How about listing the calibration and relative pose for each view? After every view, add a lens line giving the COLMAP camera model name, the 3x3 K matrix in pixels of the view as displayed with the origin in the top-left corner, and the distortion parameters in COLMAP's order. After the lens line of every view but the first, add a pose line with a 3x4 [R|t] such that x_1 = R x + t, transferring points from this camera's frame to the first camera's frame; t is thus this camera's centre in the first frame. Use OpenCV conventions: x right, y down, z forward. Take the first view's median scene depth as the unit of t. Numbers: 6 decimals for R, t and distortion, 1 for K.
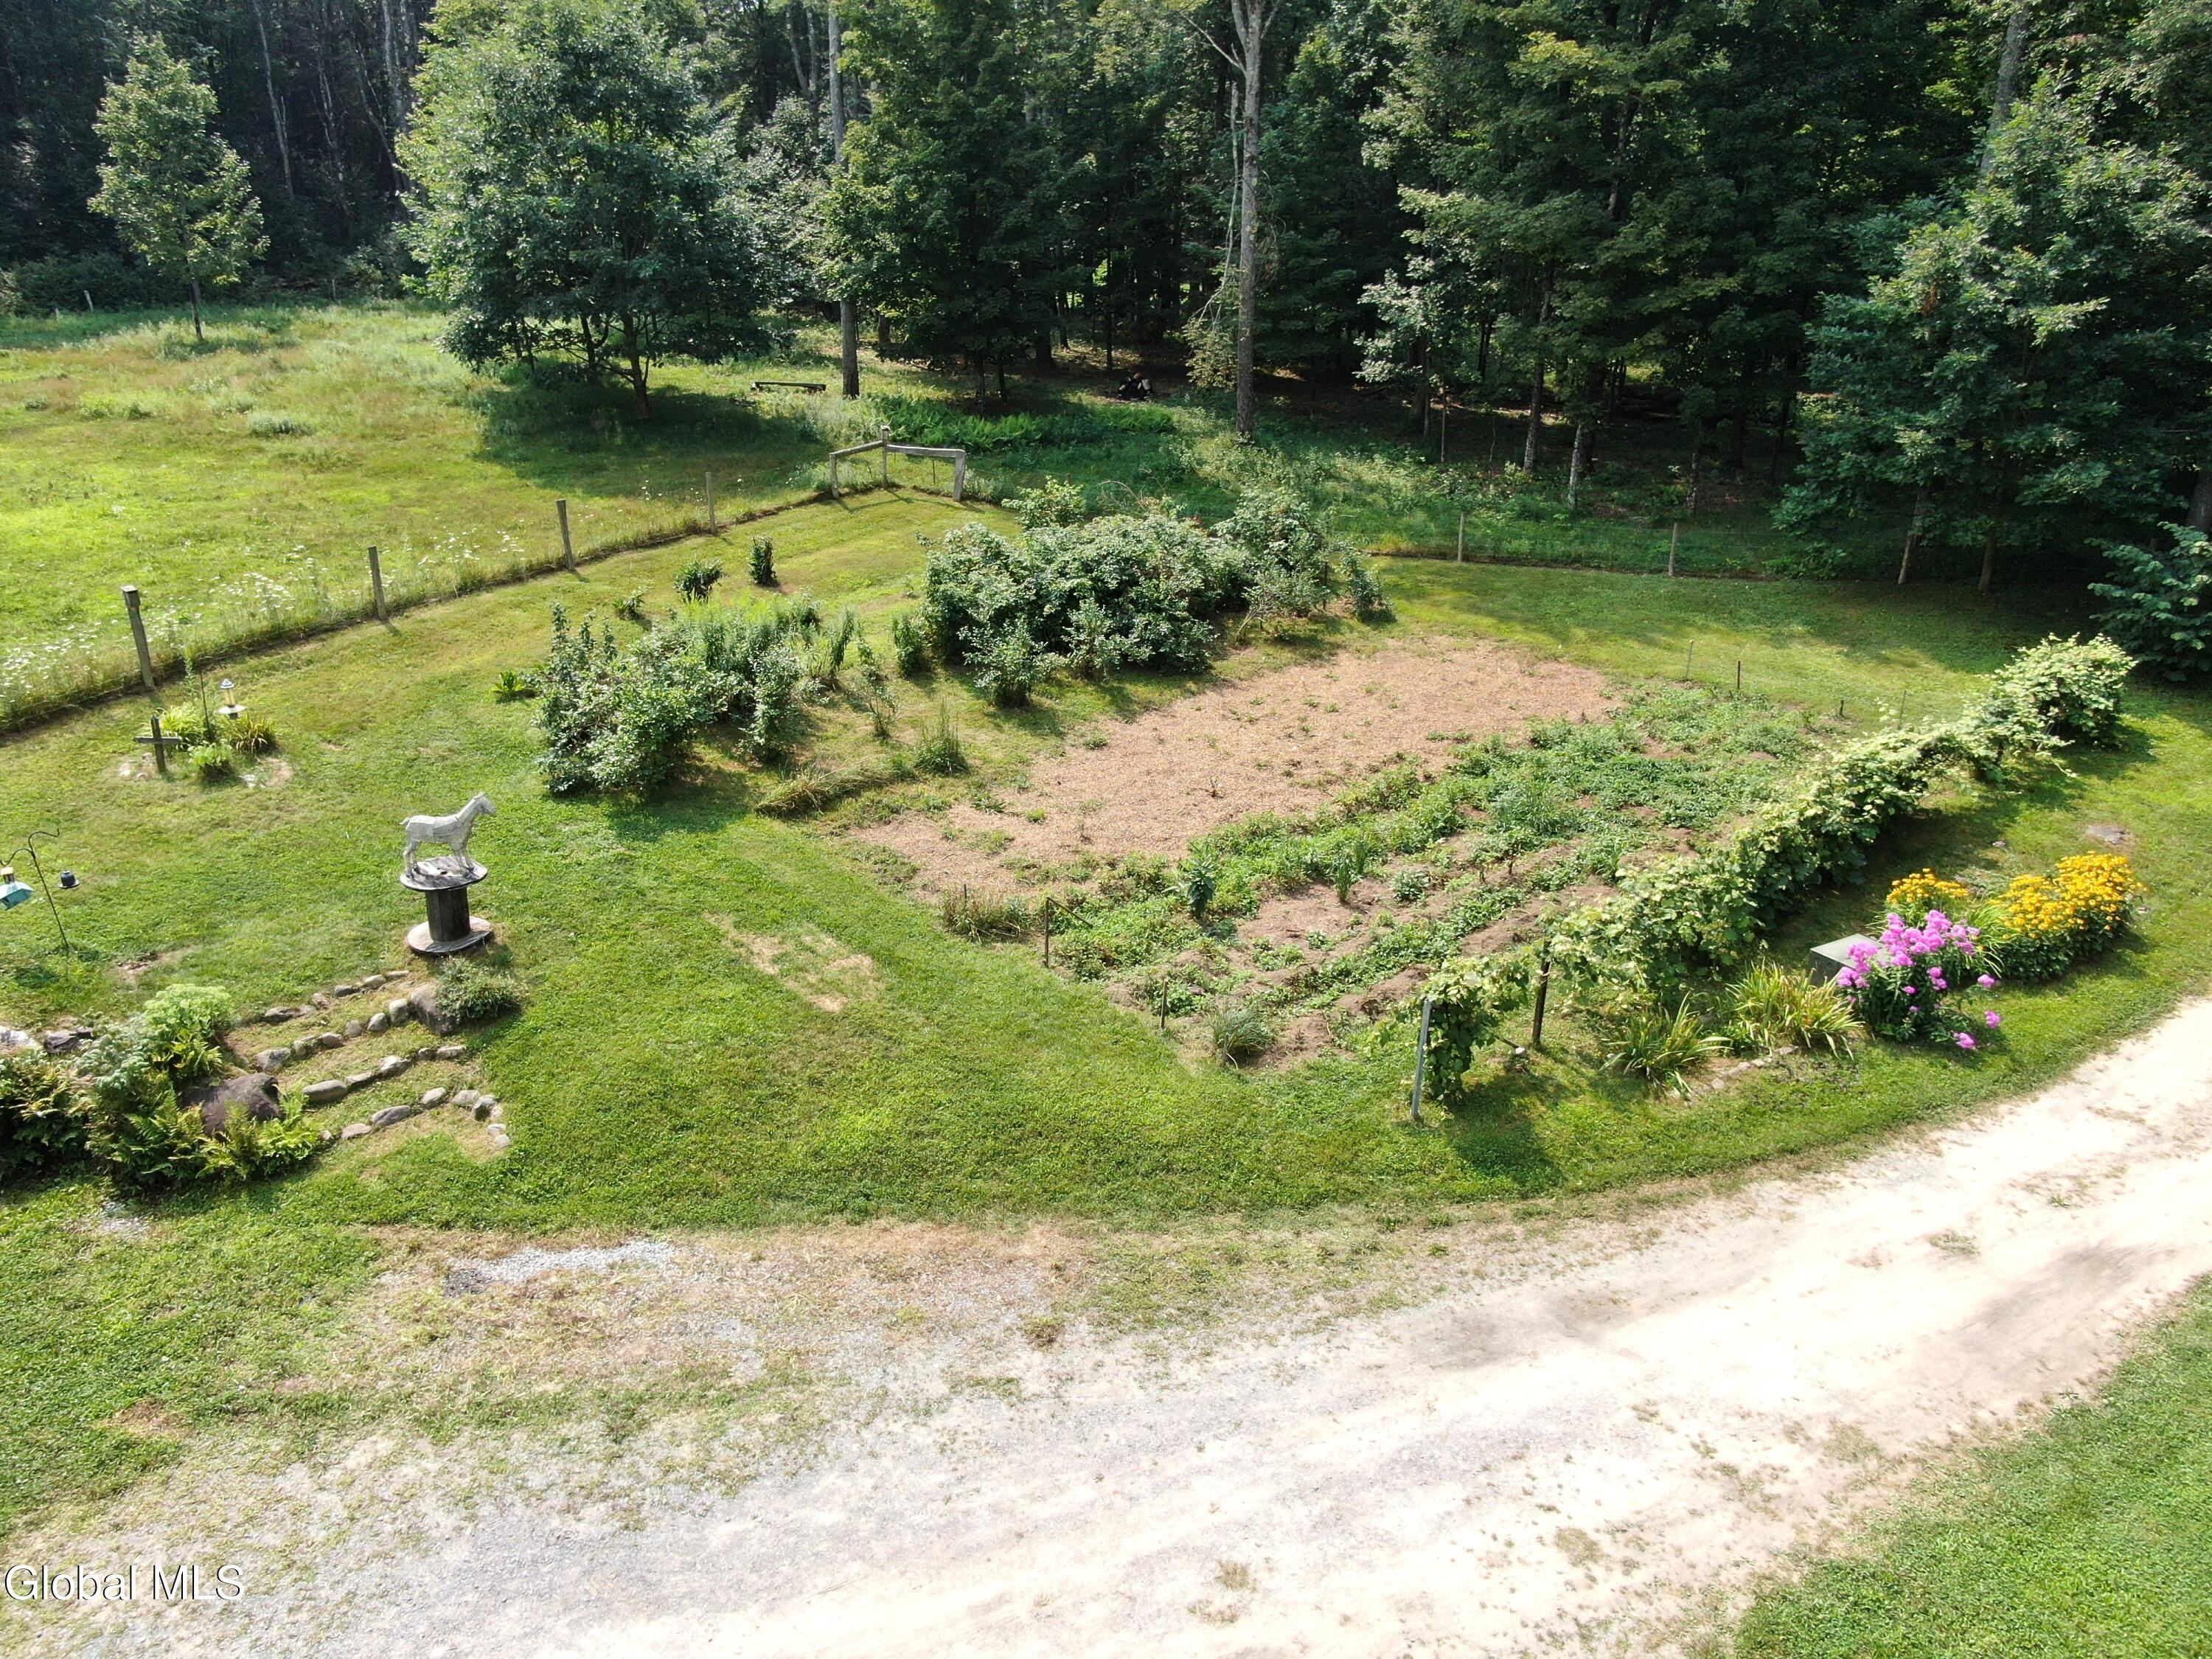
lens RADIAL K [[1589.0, 0, 1104.1], [0, 1589.0, 784.9], [0, 0, 1]] dist [-0.021897, -0.001038]
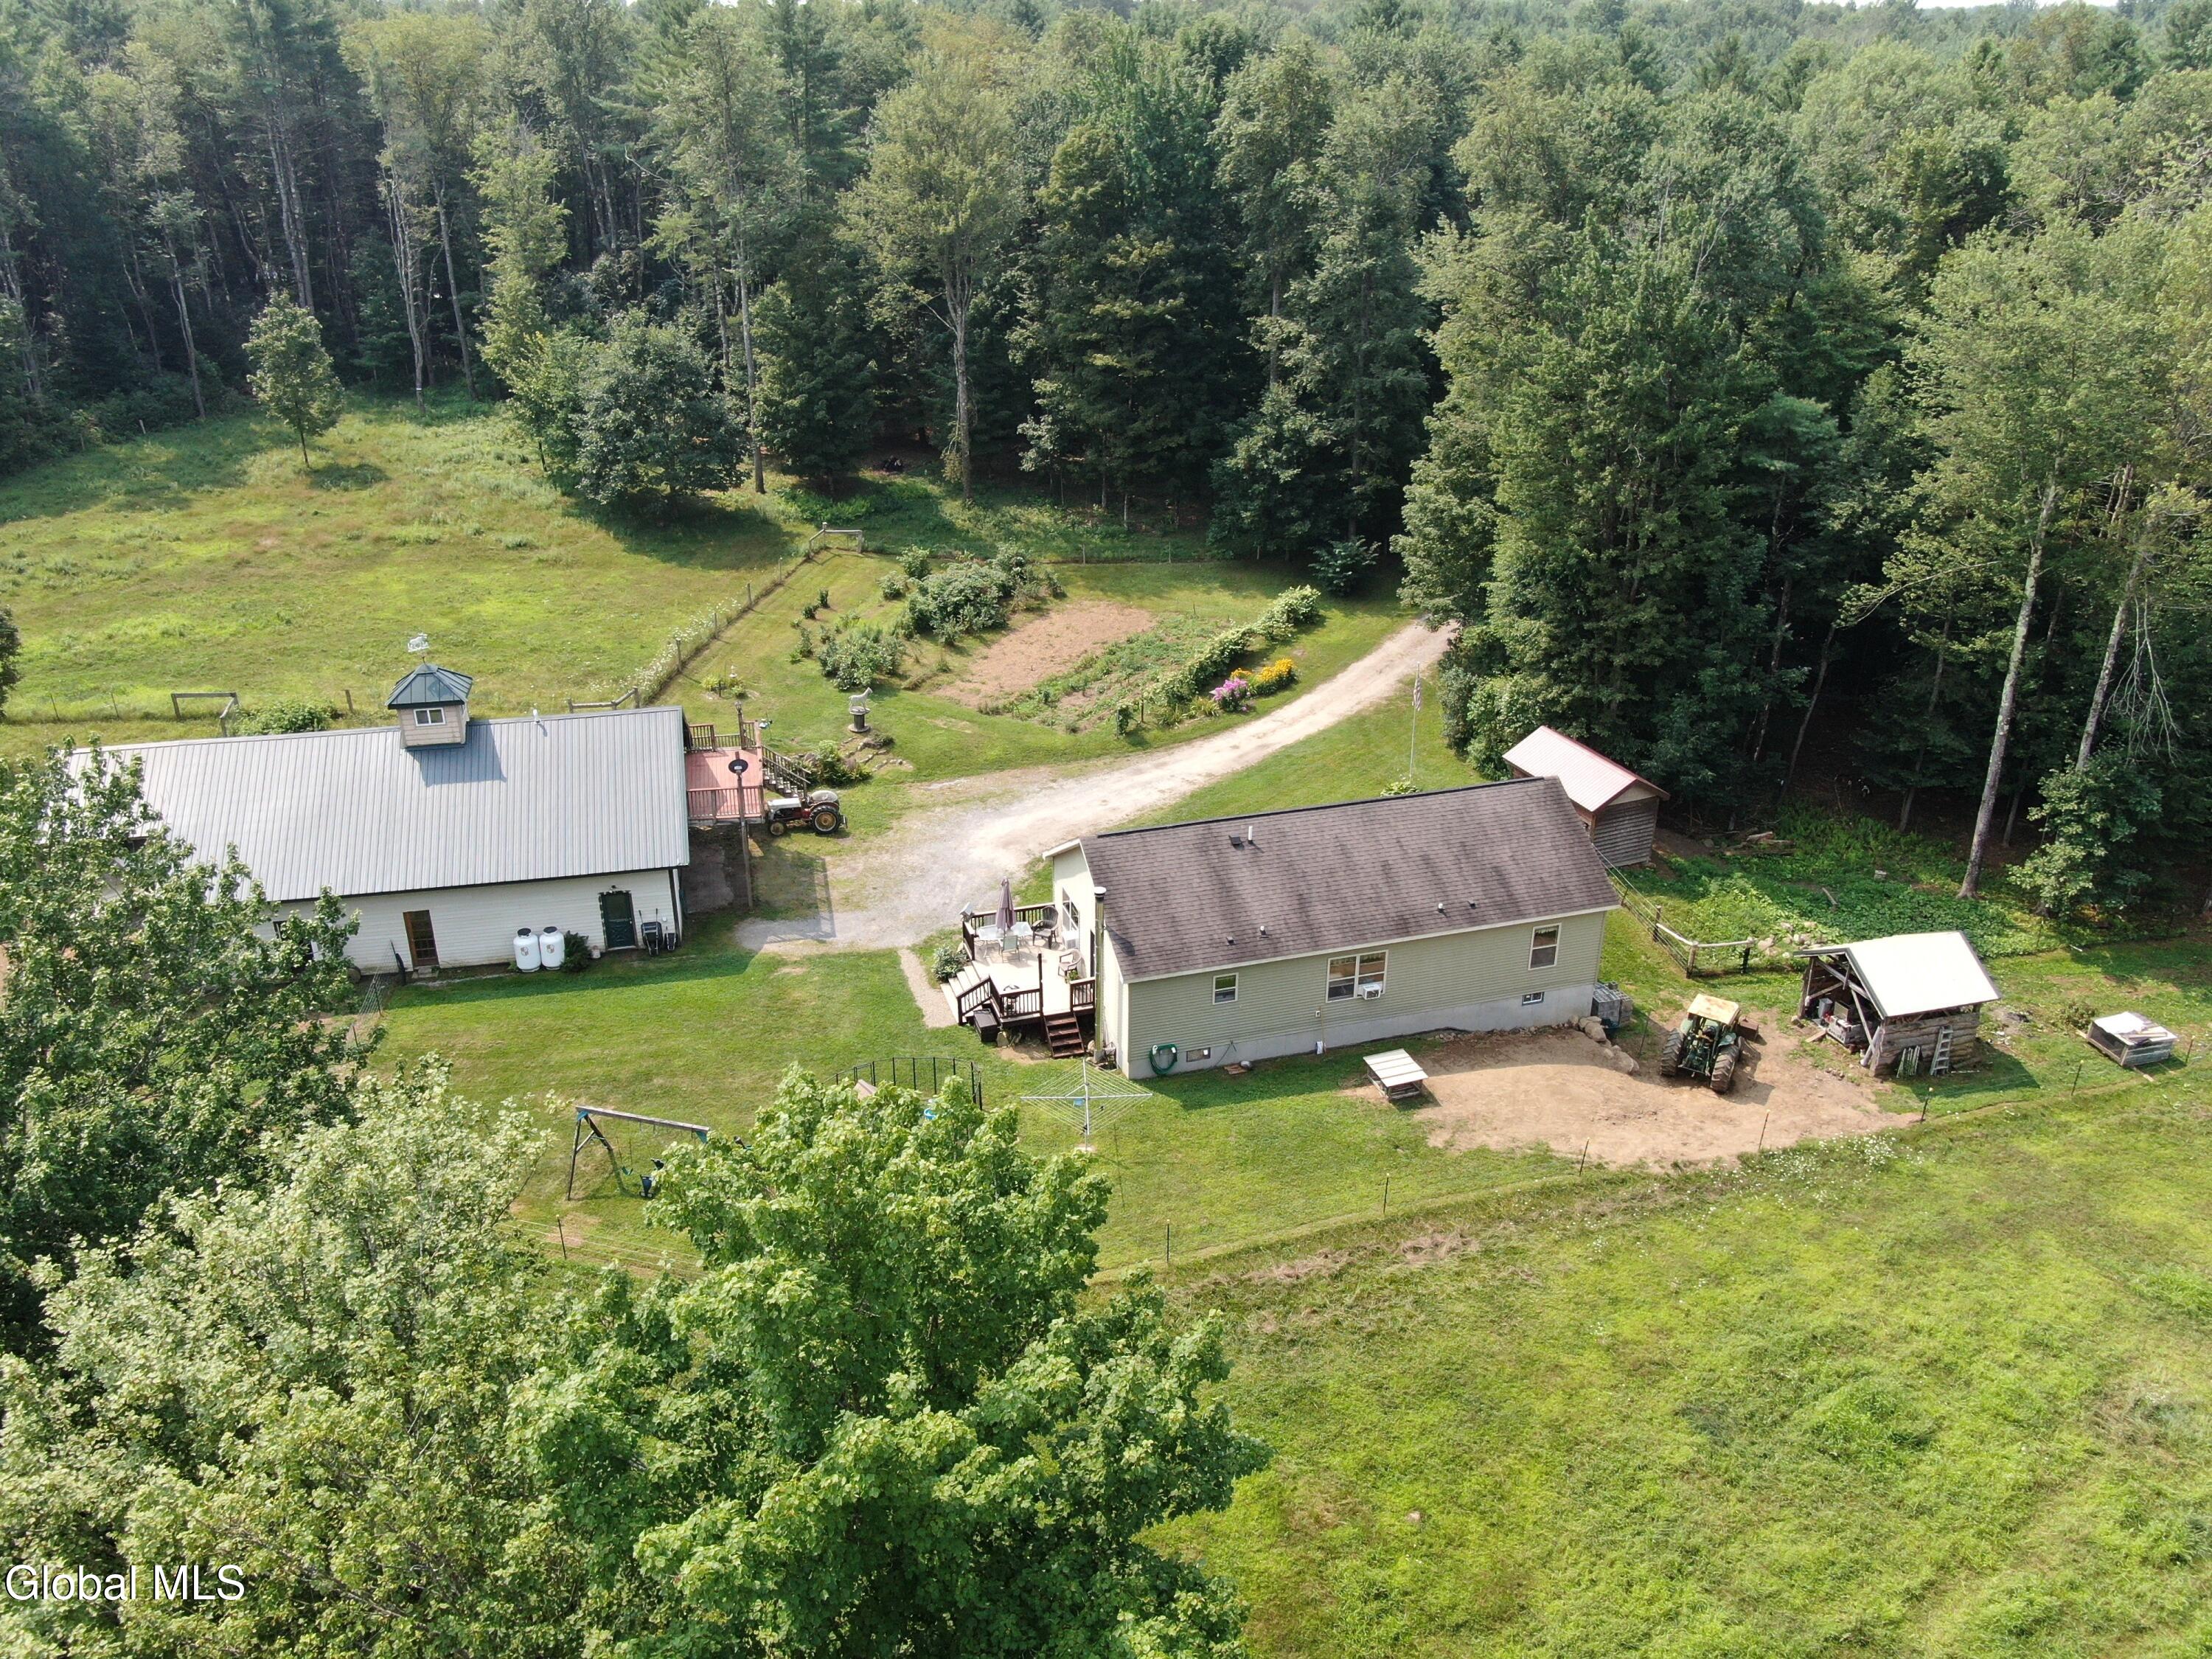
lens RADIAL K [[2521.1, 0, 1106.0], [0, 2521.1, 829.5], [0, 0, 1]] dist [-0.091630, 0.002832]
pose [[0.954026, -0.121896, 0.273815, -1.137375], [0.104993, 0.991594, 0.075620, -0.039872], [-0.280731, -0.043395, 0.958805, -3.635897]]
